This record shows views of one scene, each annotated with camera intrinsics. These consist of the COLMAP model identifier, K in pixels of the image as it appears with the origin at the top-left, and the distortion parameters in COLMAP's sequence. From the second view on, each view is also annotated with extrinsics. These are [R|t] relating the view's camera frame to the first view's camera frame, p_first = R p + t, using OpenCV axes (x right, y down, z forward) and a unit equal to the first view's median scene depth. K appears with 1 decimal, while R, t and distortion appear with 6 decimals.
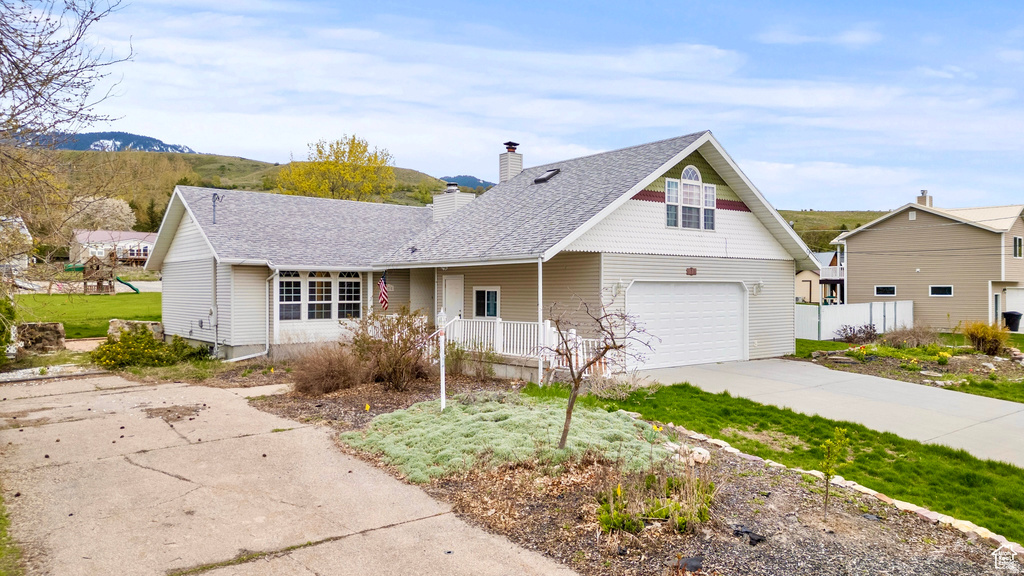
lens RADIAL K [[728.9, 0, 512.0], [0, 728.9, 288.0], [0, 0, 1]] dist [0.055628, -0.005229]
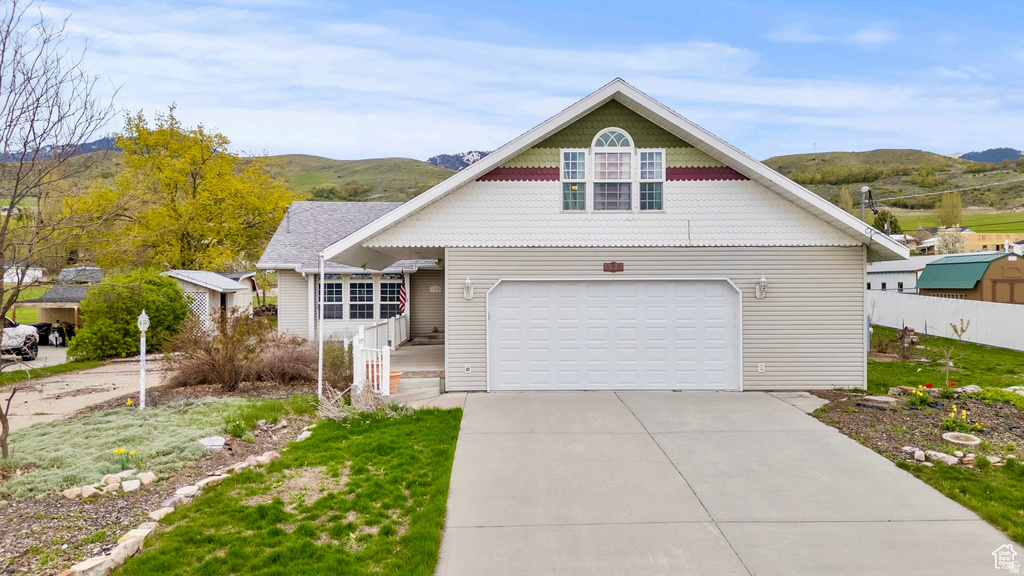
lens RADIAL K [[728.9, 0, 512.0], [0, 728.9, 288.0], [0, 0, 1]] dist [0.055628, -0.005229]
pose [[0.802355, -0.003405, -0.596838, 0.572988], [0.004755, 0.999988, 0.000688, -0.001743], [0.596829, -0.003390, 0.802362, 0.307035]]
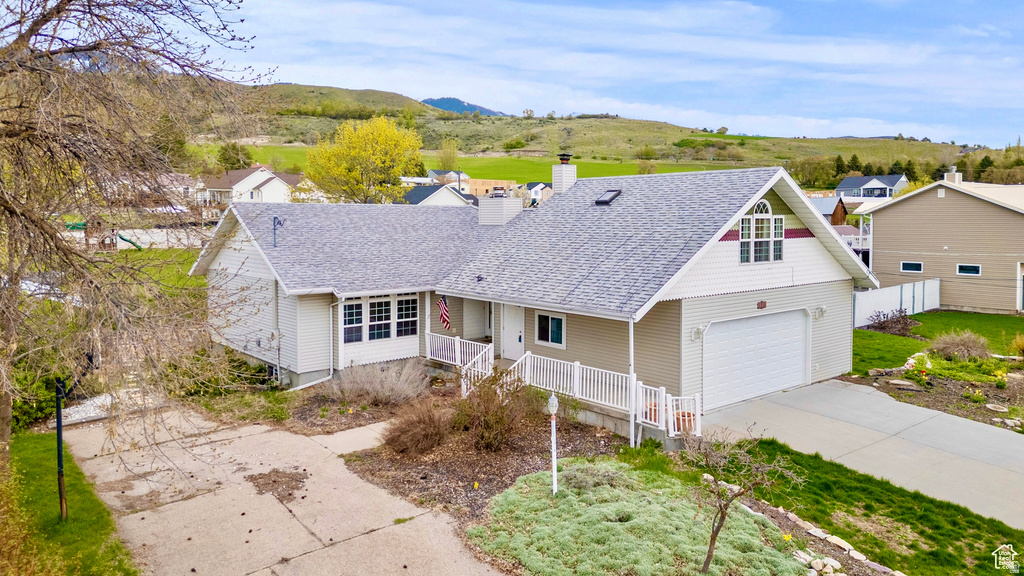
lens RADIAL K [[741.3, 0, 508.8], [0, 741.3, 248.3], [0, 0, 1]] dist [0.079656, -0.065257]
pose [[0.999878, 0.000071, 0.015607, -0.109073], [-0.000790, 0.998938, 0.046072, -0.137398], [-0.015588, -0.046079, 0.998816, -0.013312]]
